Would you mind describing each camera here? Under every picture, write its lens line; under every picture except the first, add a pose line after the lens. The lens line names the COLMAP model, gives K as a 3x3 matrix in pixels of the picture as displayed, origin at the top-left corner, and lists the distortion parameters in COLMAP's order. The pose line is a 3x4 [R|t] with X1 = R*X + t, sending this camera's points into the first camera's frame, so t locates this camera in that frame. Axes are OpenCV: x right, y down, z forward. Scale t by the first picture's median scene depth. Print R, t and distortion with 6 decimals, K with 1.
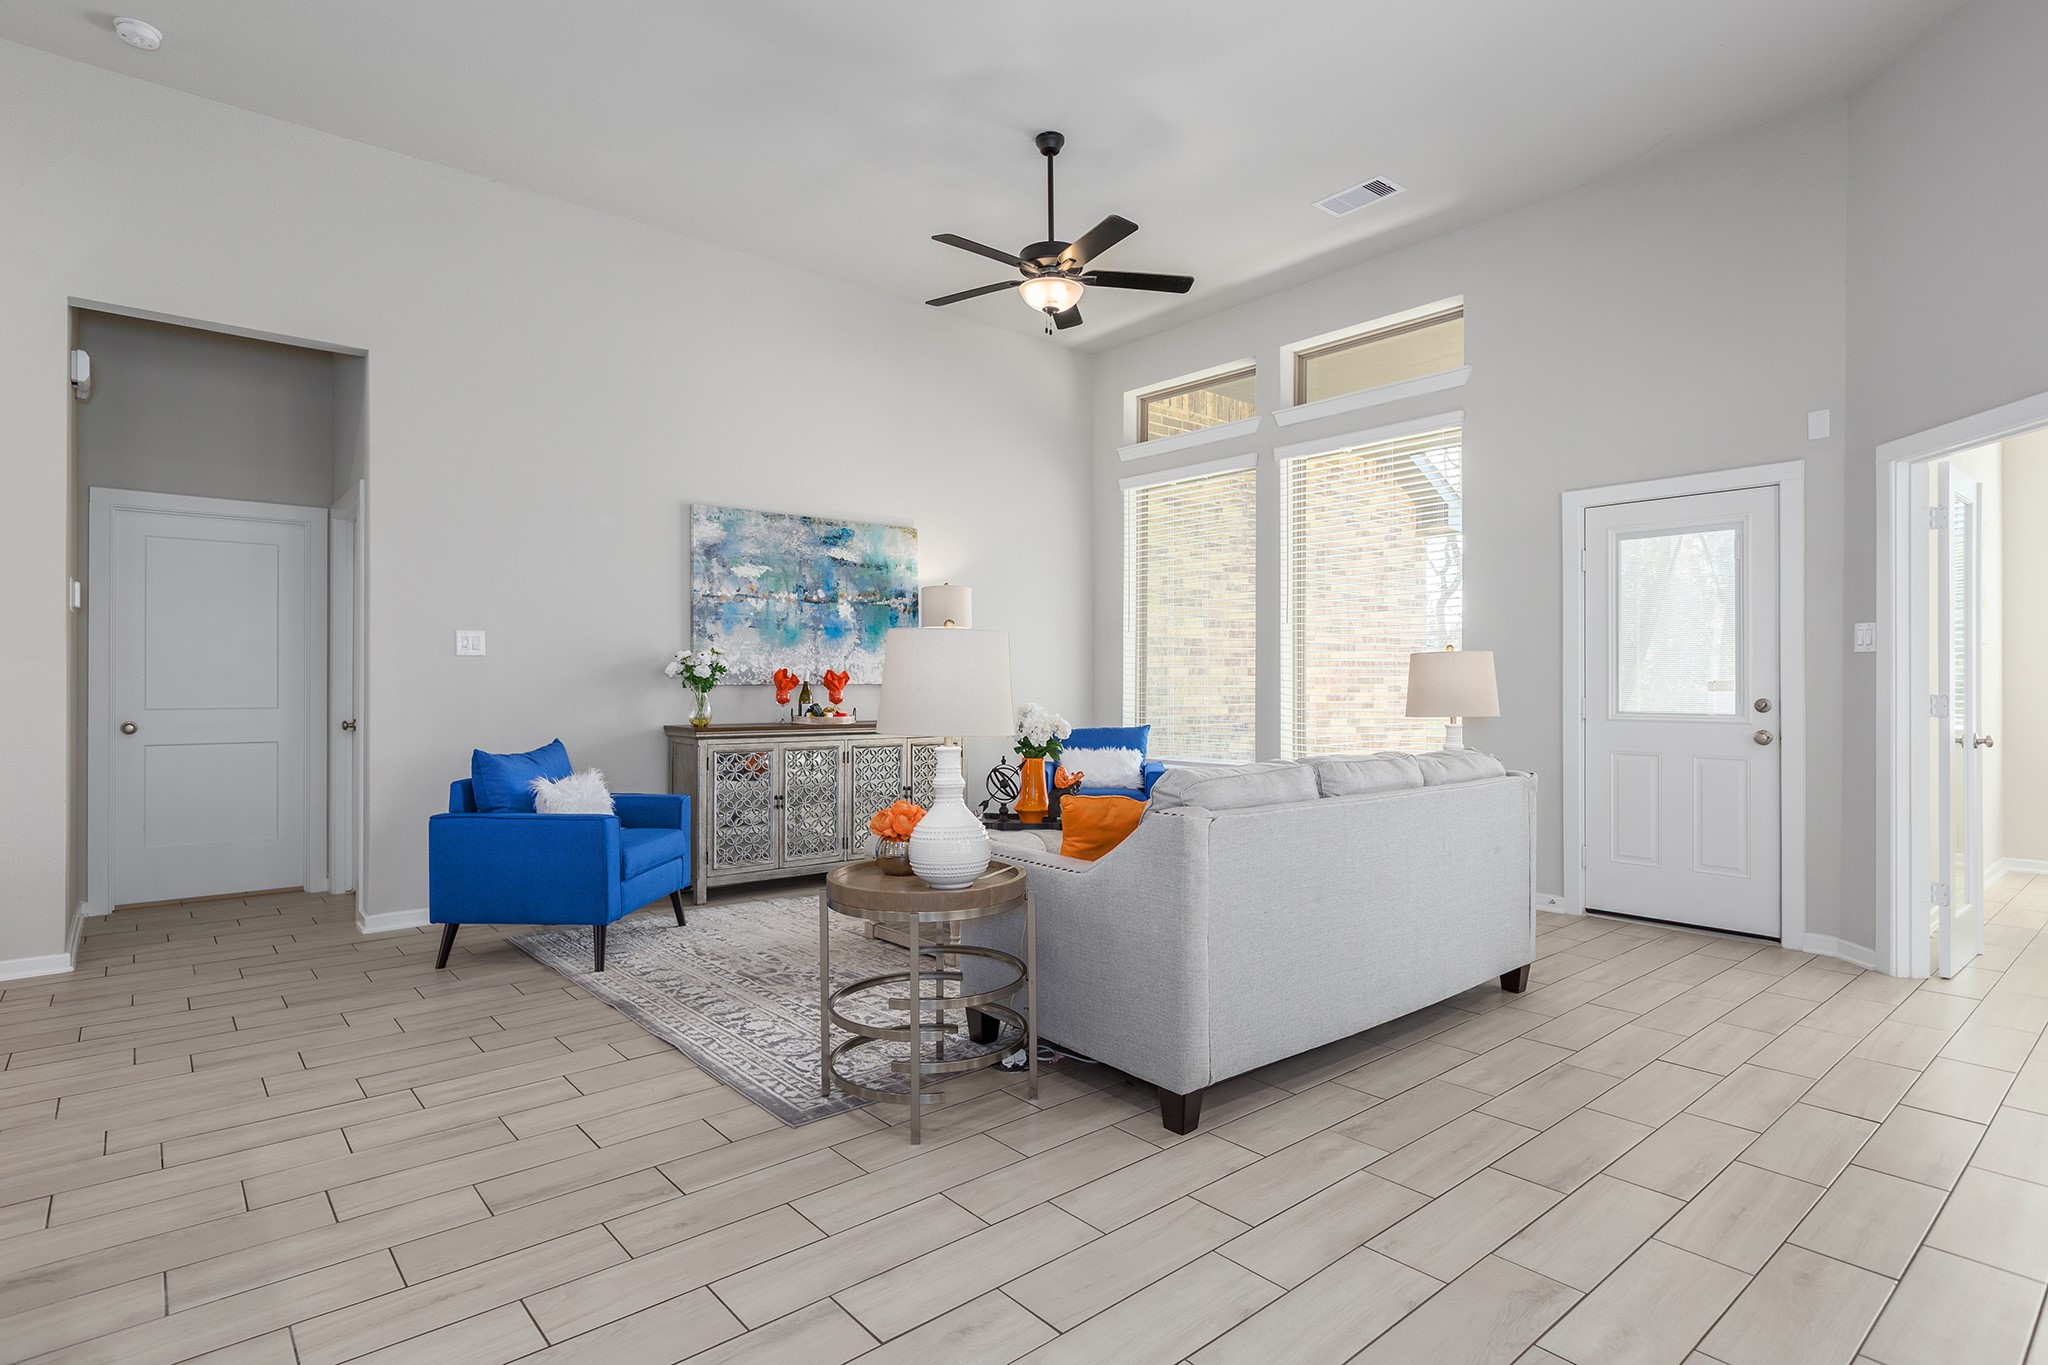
lens RADIAL K [[1026.1, 0, 1014.1], [0, 1026.1, 682.7], [0, 0, 1]] dist [0.001186, 0.000326]
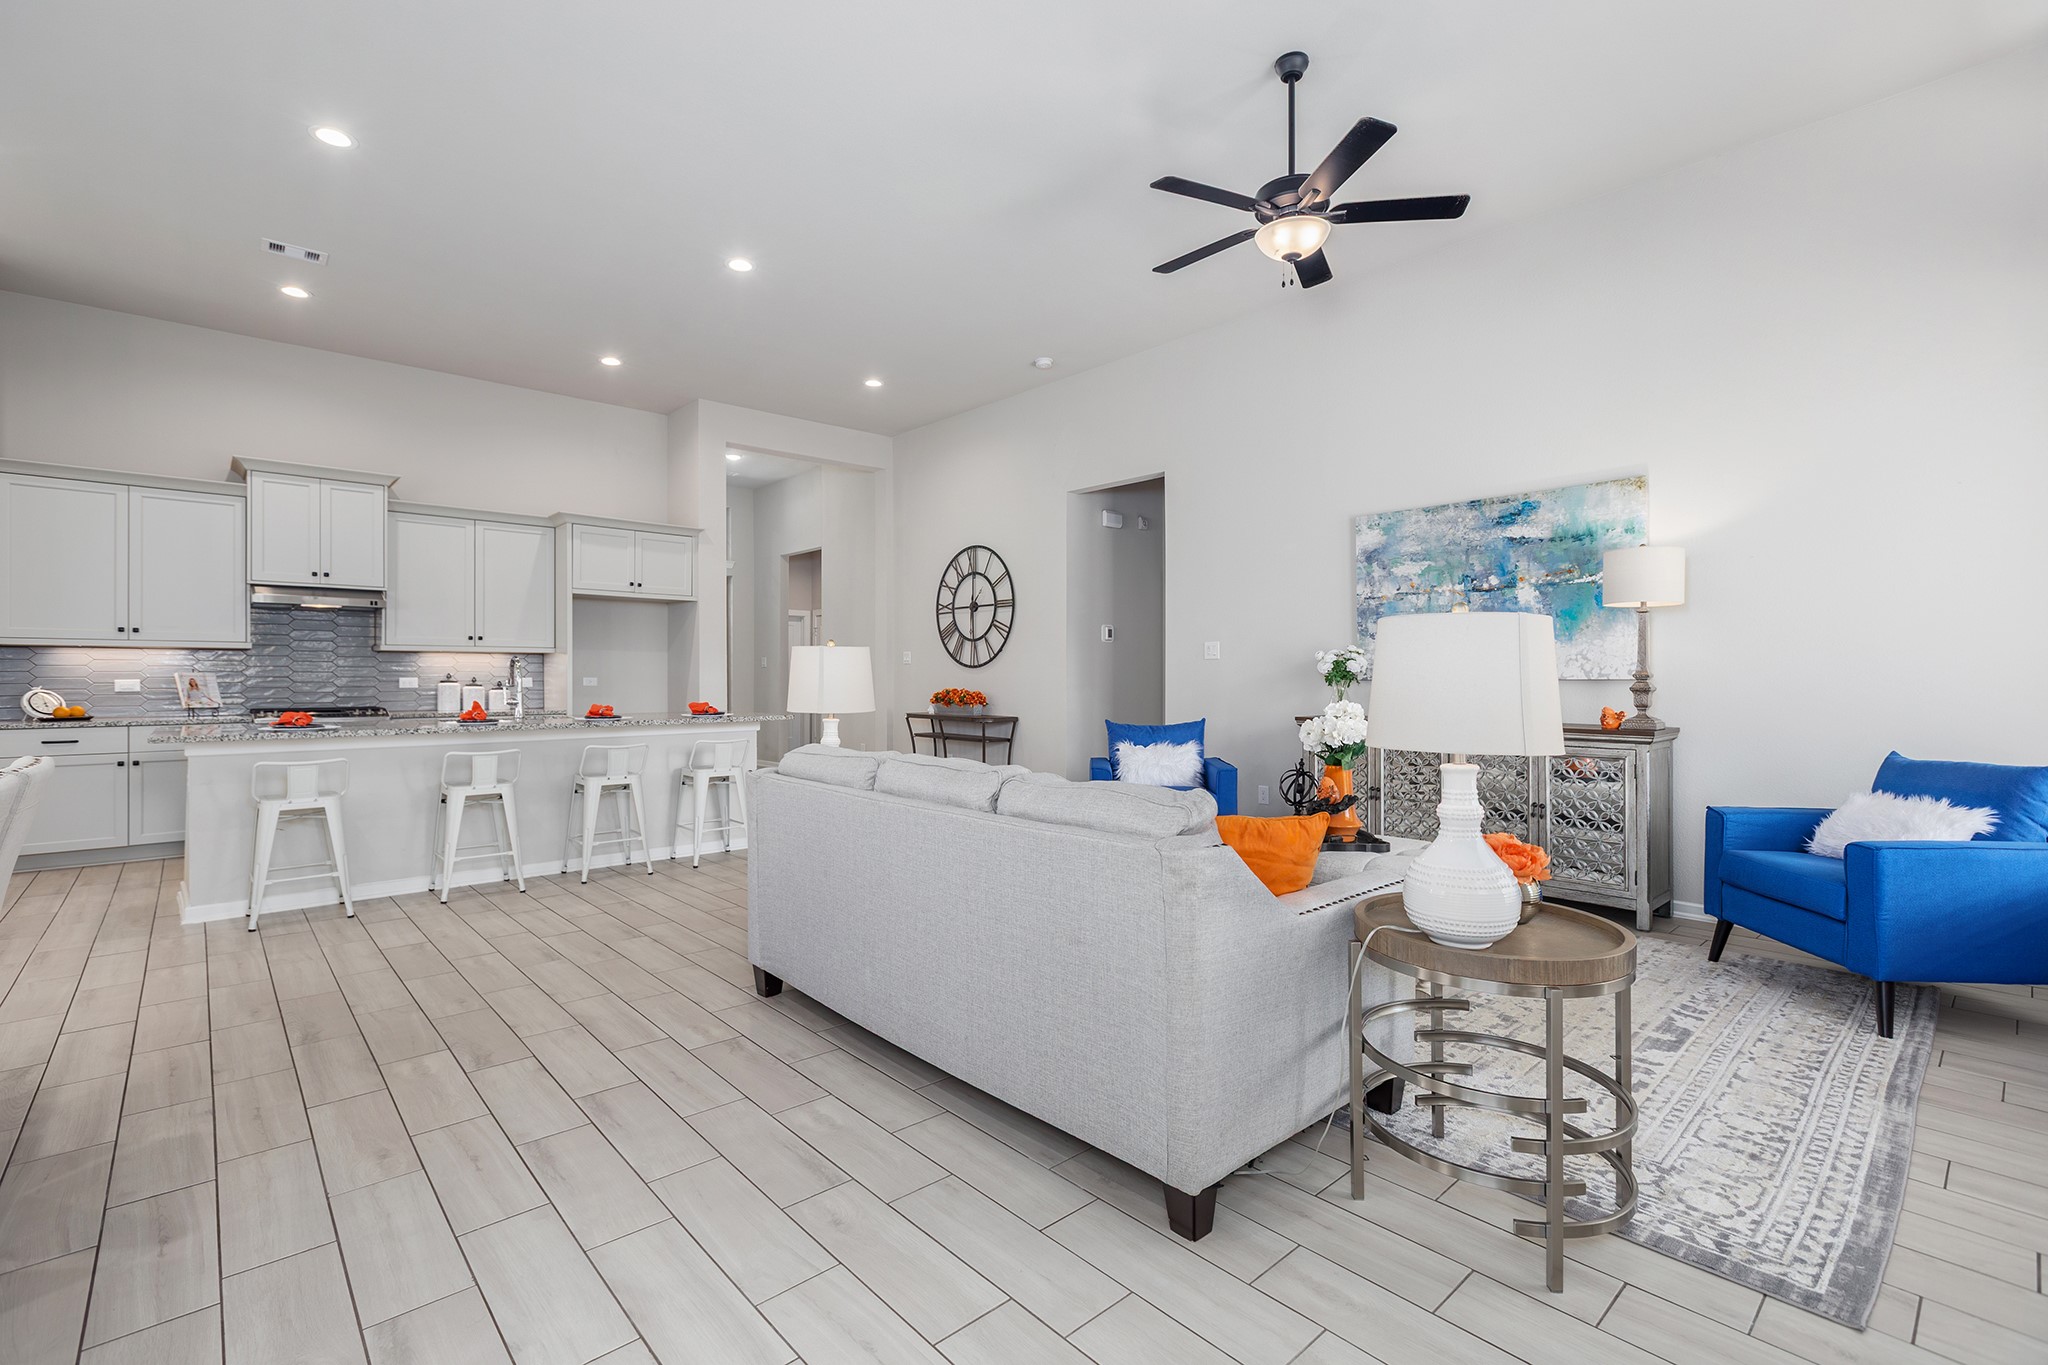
lens RADIAL K [[908.2, 0, 1018.7], [0, 908.2, 677.3], [0, 0, 1]] dist [-0.001760, -0.000286]
pose [[0.039439, -0.001339, -0.999221, 0.625210], [-0.000435, 0.999999, -0.001357, 0.000724], [0.999222, 0.000488, 0.039438, 0.568549]]
